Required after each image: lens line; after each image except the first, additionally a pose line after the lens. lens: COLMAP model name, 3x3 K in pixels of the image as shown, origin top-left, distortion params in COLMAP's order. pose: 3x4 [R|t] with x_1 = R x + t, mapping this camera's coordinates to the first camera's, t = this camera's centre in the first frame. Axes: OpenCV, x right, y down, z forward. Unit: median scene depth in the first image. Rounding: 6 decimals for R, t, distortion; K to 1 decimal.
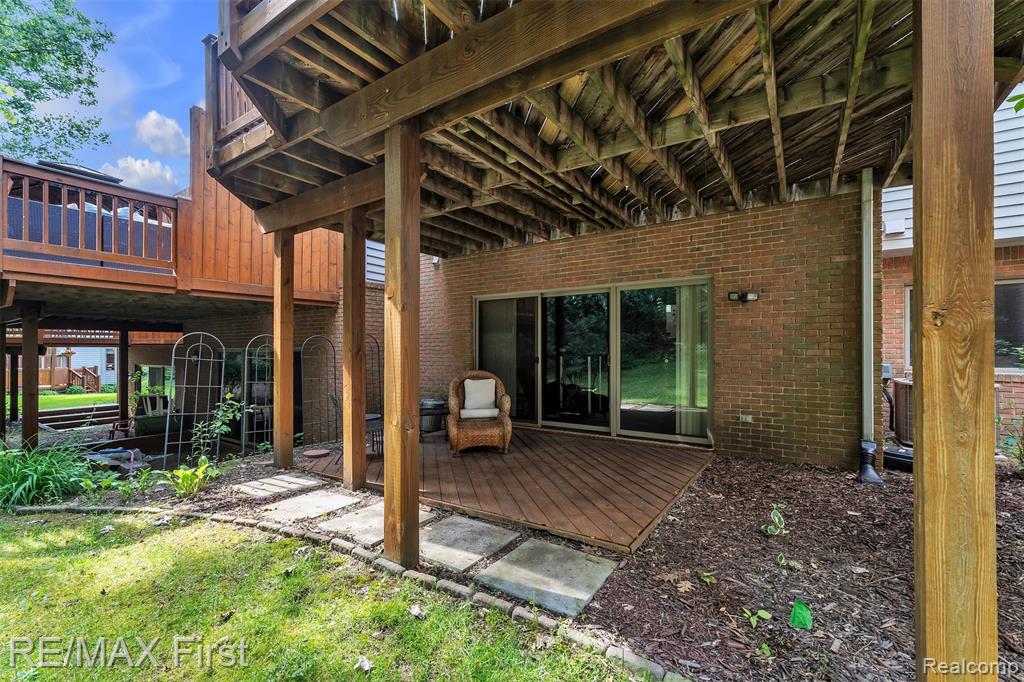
lens RADIAL K [[433.4, 0, 512.0], [0, 433.4, 341.0], [0, 0, 1]] dist [0.004254, 0.000308]
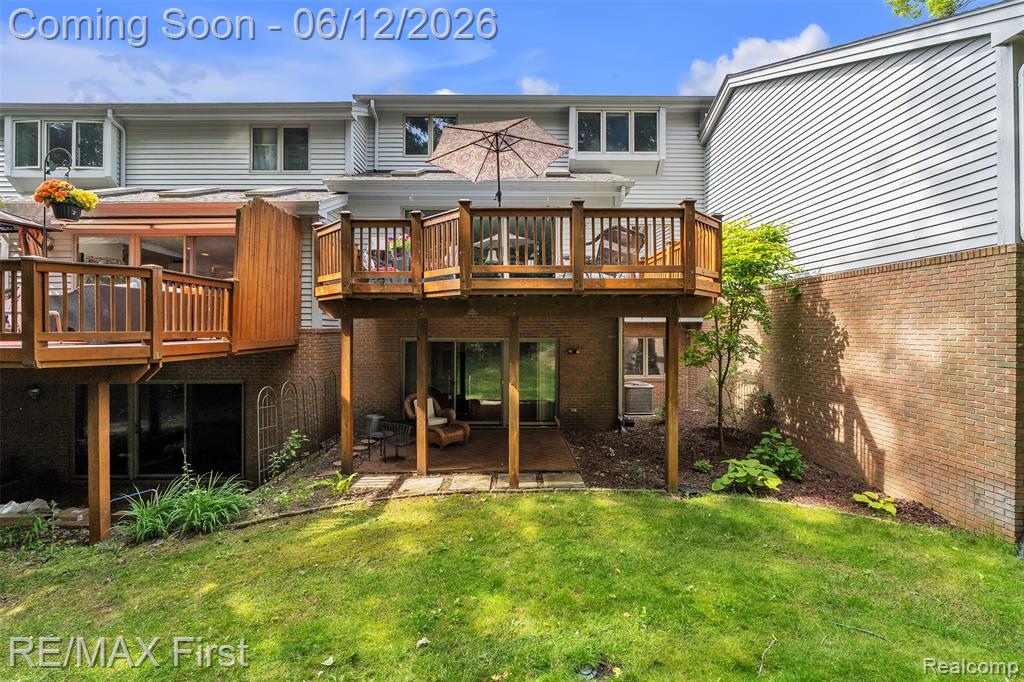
lens RADIAL K [[442.1, 0, 508.8], [0, 442.1, 325.4], [0, 0, 1]] dist [-0.002047, -0.000110]
pose [[0.830003, 0.005018, 0.557736, -1.186141], [-0.010617, 0.999920, 0.006804, -0.312898], [-0.557658, -0.011568, 0.829990, -0.752274]]
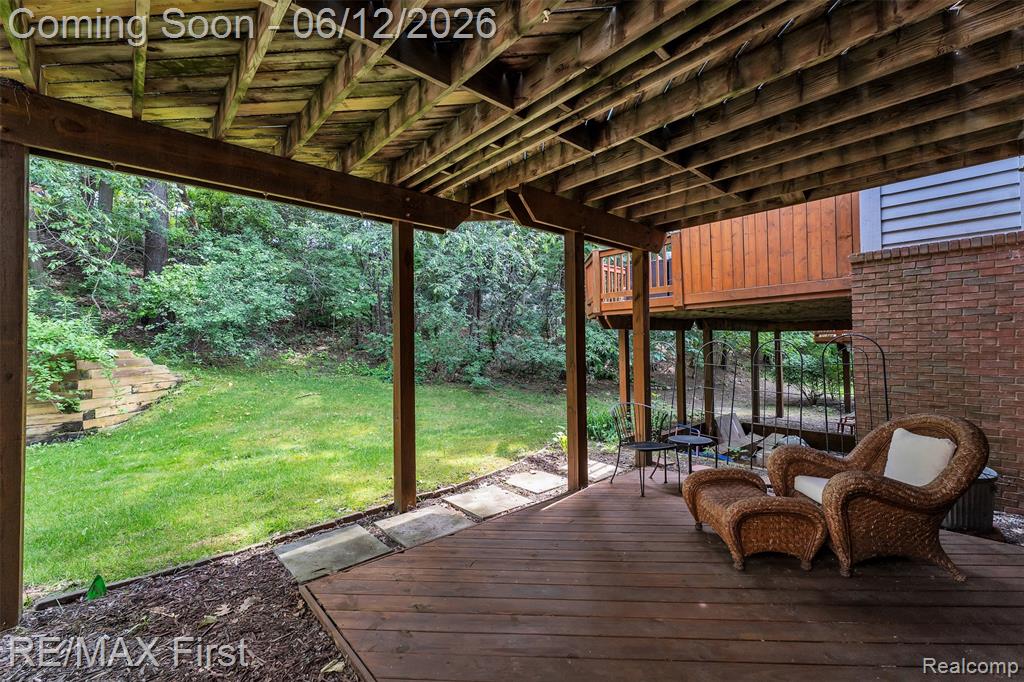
lens RADIAL K [[433.4, 0, 512.0], [0, 433.4, 341.0], [0, 0, 1]] dist [0.004254, 0.000308]
pose [[-0.248394, -0.020631, -0.968439, 0.777271], [0.015395, 0.999563, -0.025243, 0.002334], [0.968537, -0.021179, -0.247967, 1.247814]]
